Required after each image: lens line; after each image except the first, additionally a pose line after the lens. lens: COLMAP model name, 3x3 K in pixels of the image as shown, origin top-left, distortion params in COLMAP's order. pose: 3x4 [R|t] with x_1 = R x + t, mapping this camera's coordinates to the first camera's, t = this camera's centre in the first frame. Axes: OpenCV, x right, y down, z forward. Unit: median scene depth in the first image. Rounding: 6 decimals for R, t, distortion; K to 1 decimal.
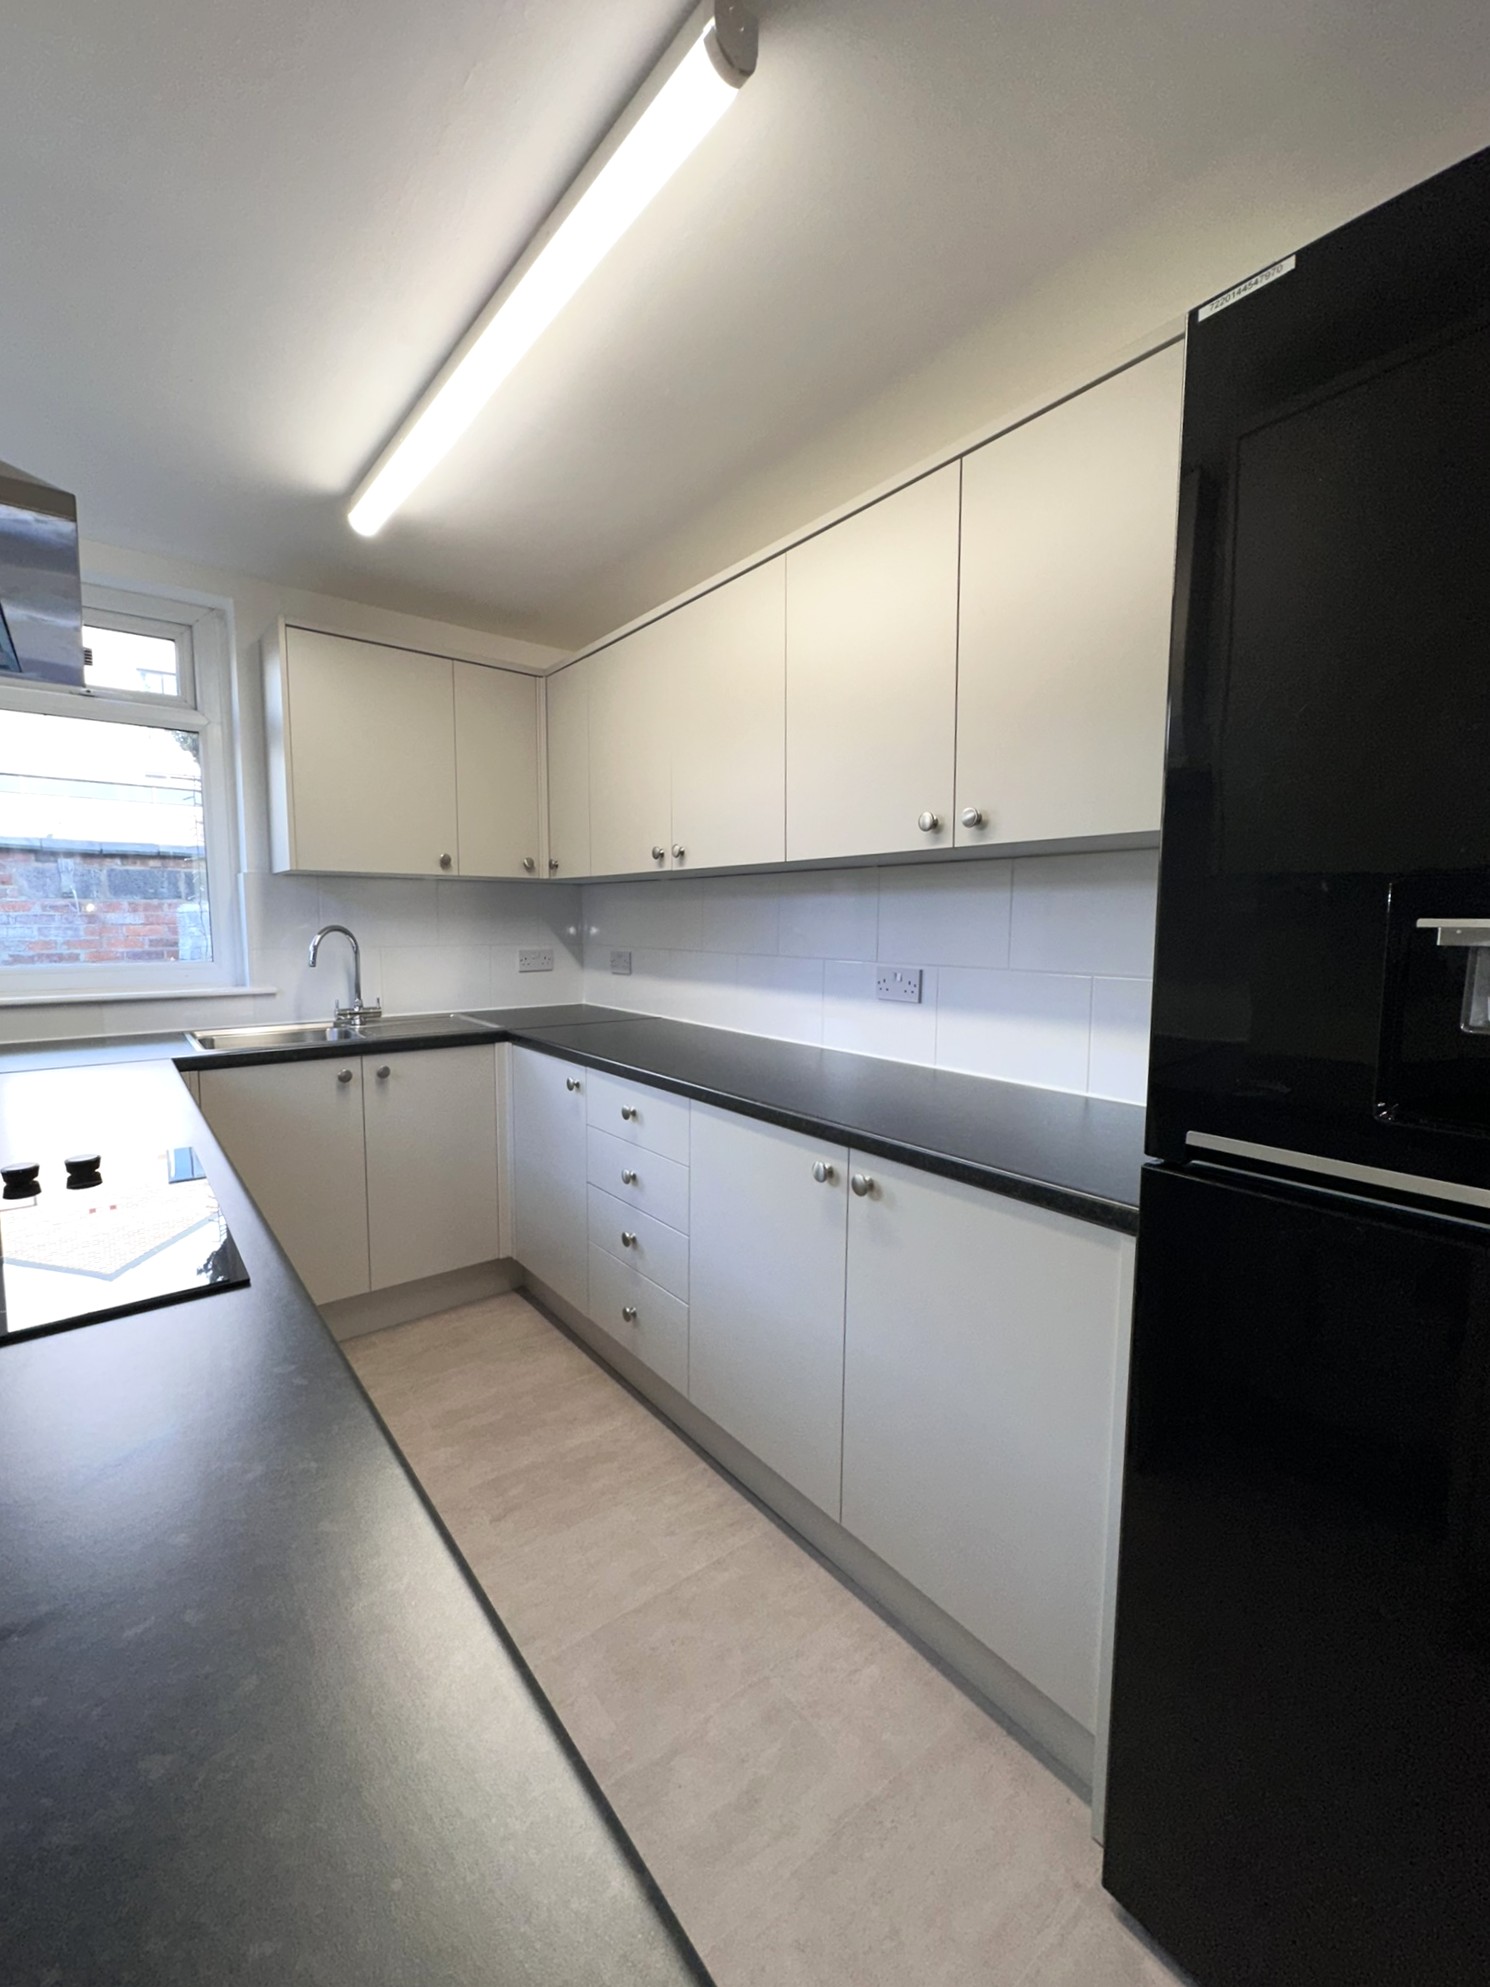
lens RADIAL K [[799.2, 0, 753.2], [0, 799.2, 992.0], [0, 0, 1]] dist [-0.004830, 0.001132]
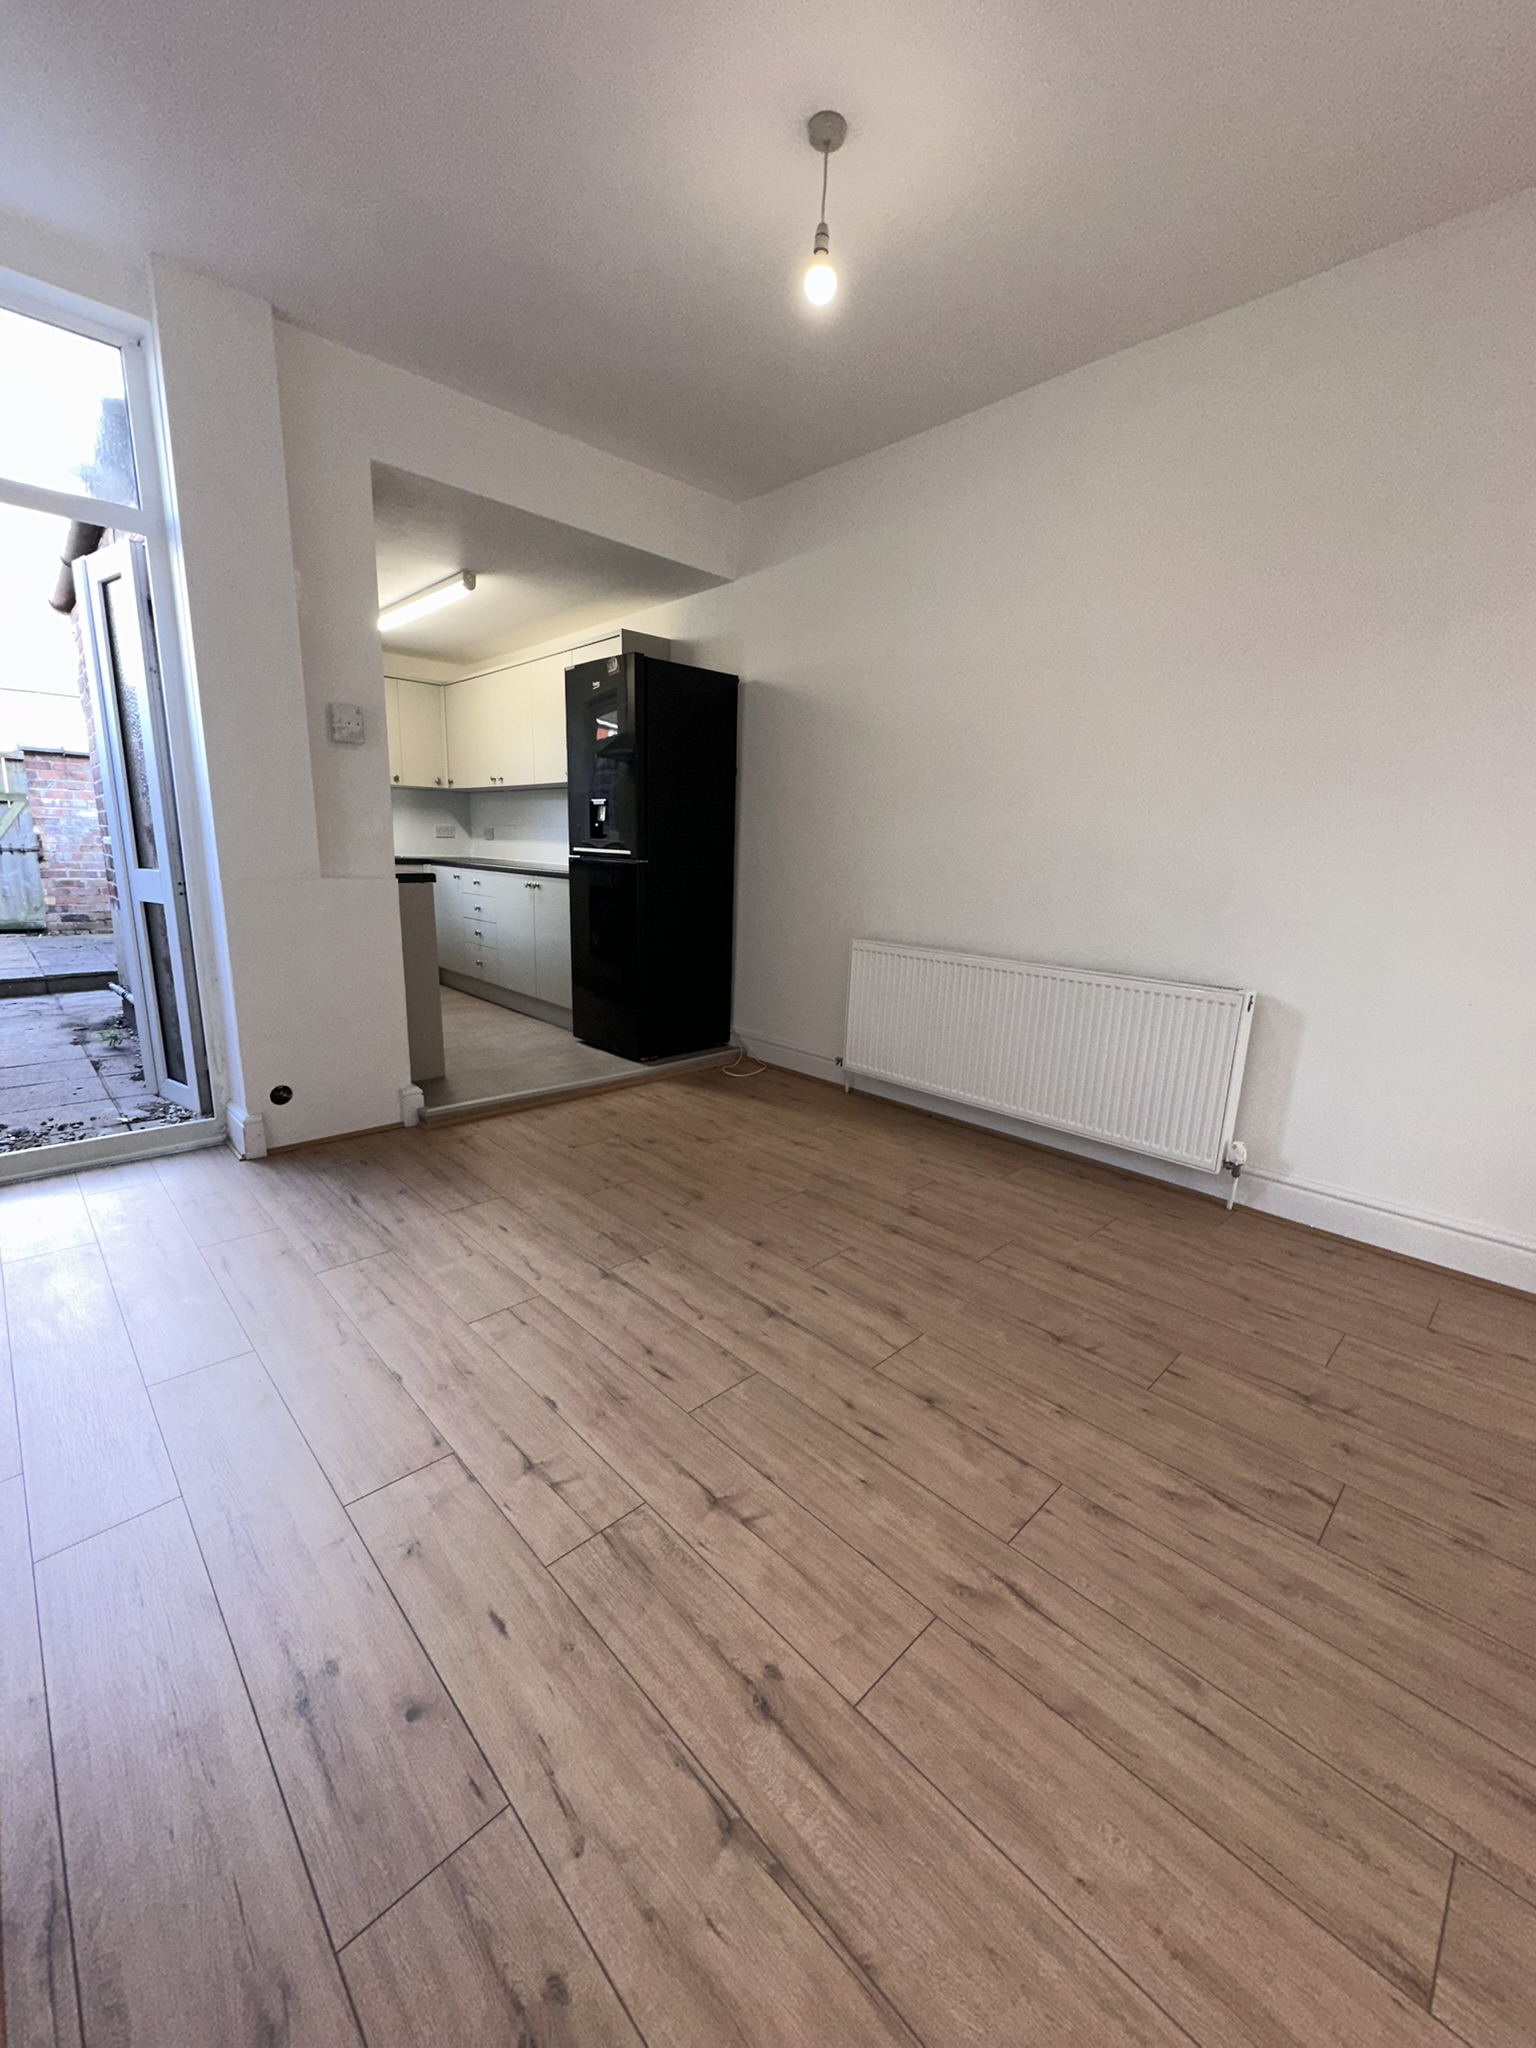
lens RADIAL K [[823.8, 0, 779.9], [0, 823.8, 1024.3], [0, 0, 1]] dist [-0.004830, 0.001132]
pose [[0.996586, 0.012546, 0.081597, 0.514810], [-0.022445, 0.992331, 0.121557, 0.220404], [-0.079446, -0.122973, 0.989225, -1.482392]]
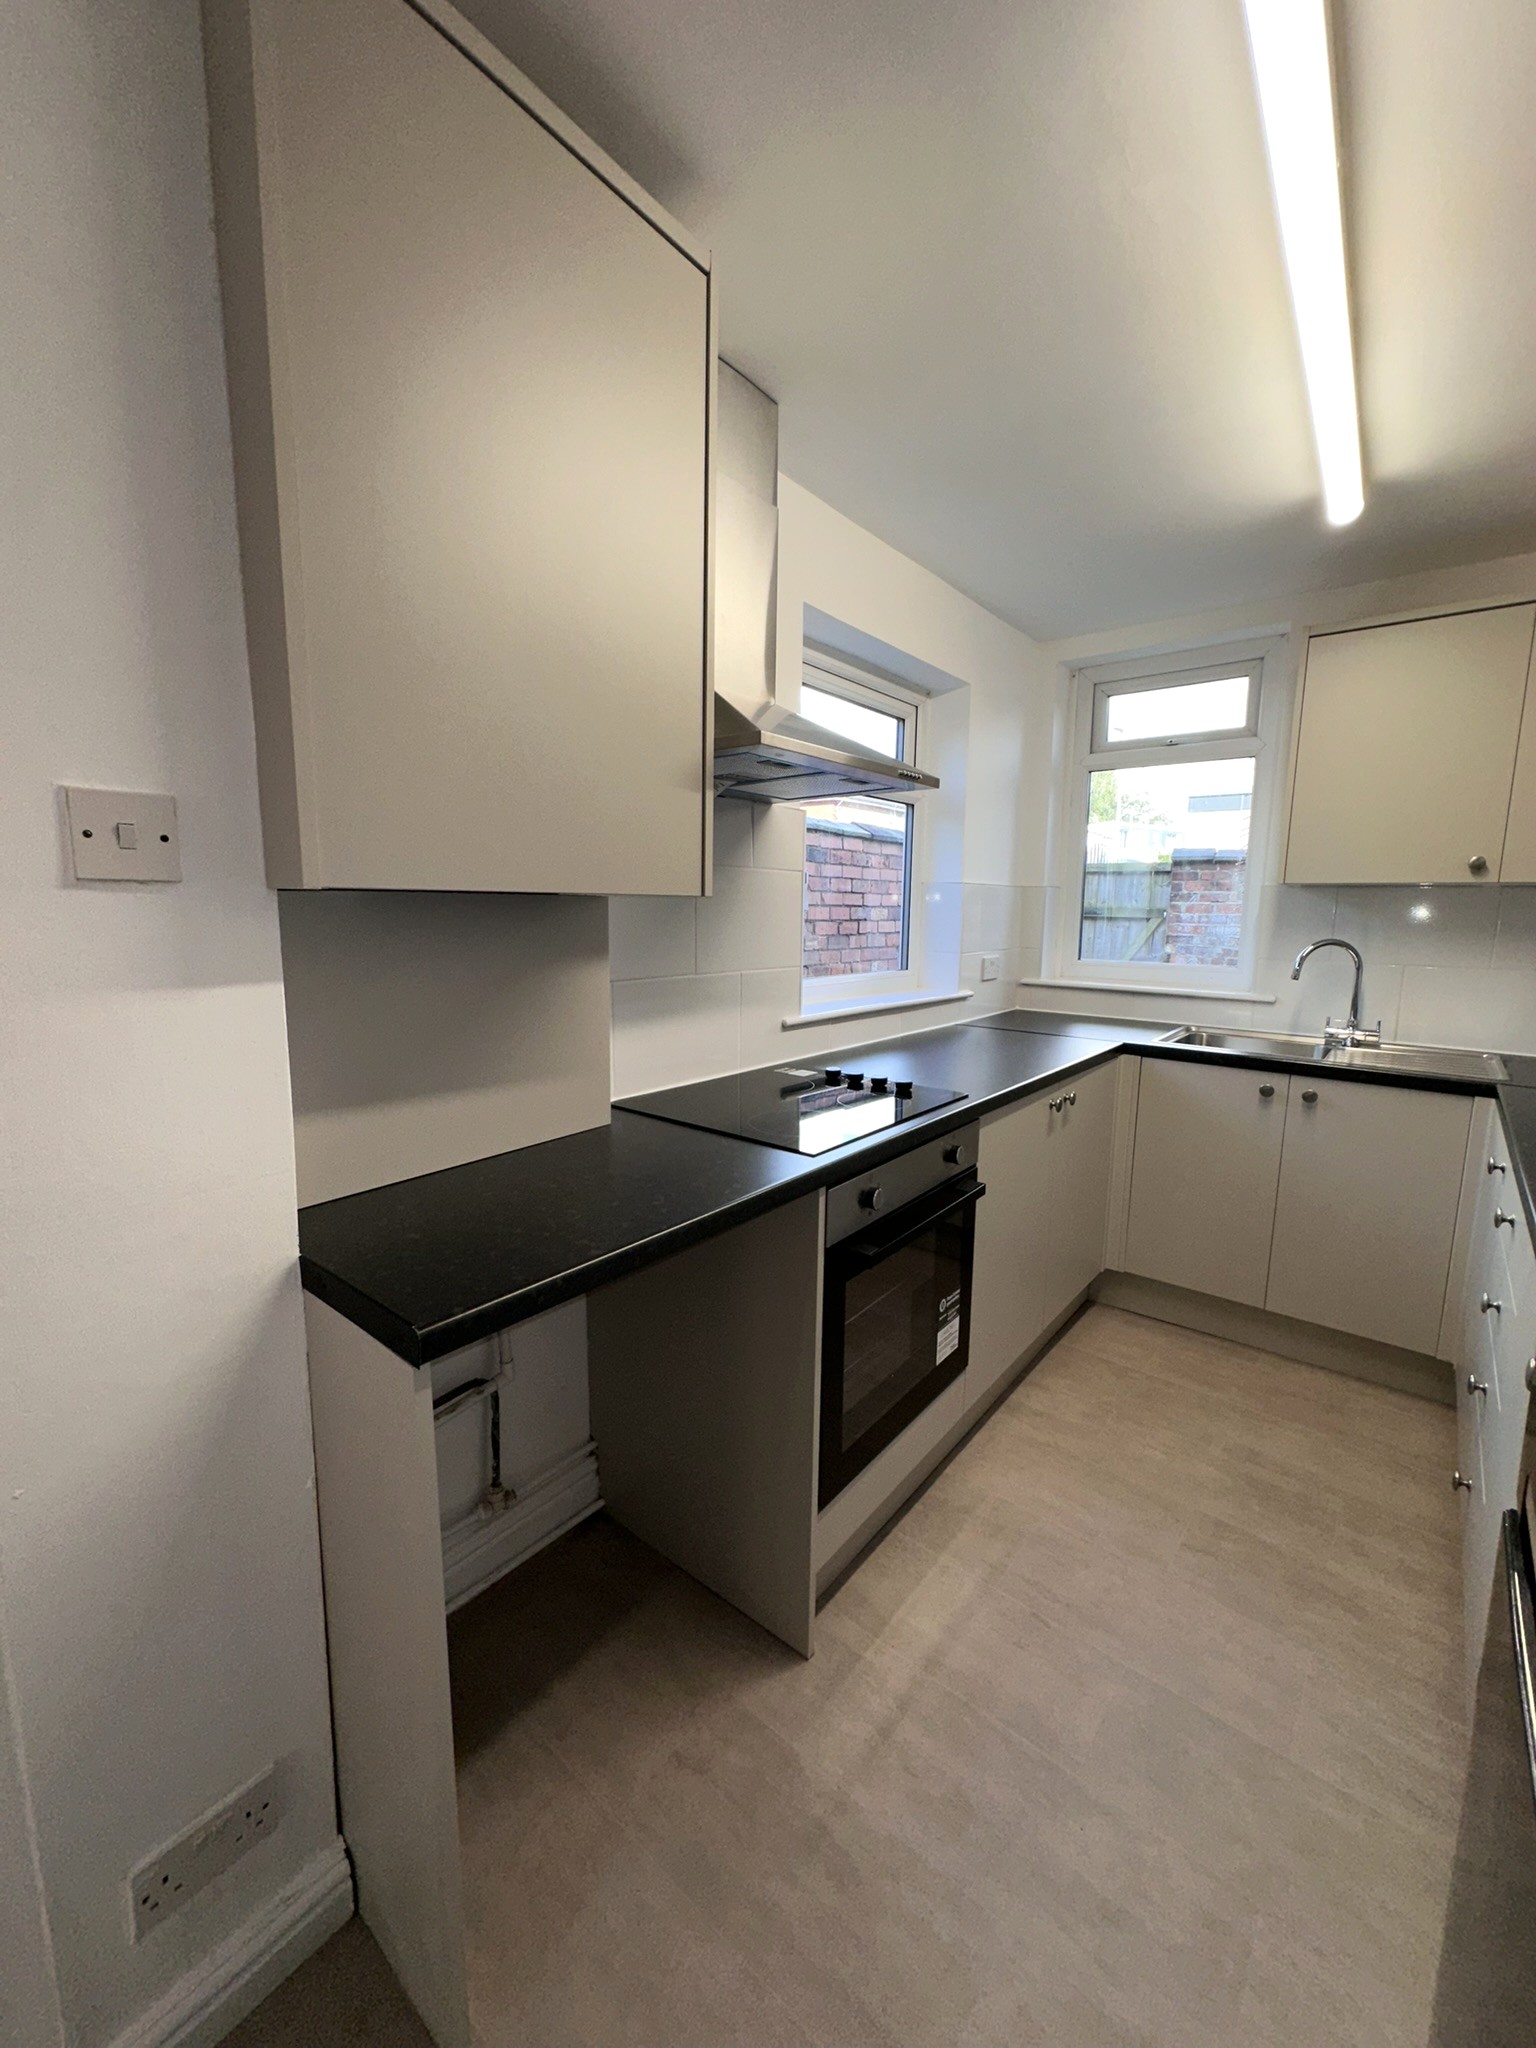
lens RADIAL K [[823.8, 0, 793.4], [0, 823.8, 1023.8], [0, 0, 1]] dist [-0.004830, 0.001132]
pose [[0.227908, 0.142081, -0.963261, 0.324460], [-0.105096, 0.987106, 0.120732, -0.037821], [0.967994, 0.073719, 0.239902, 0.161855]]
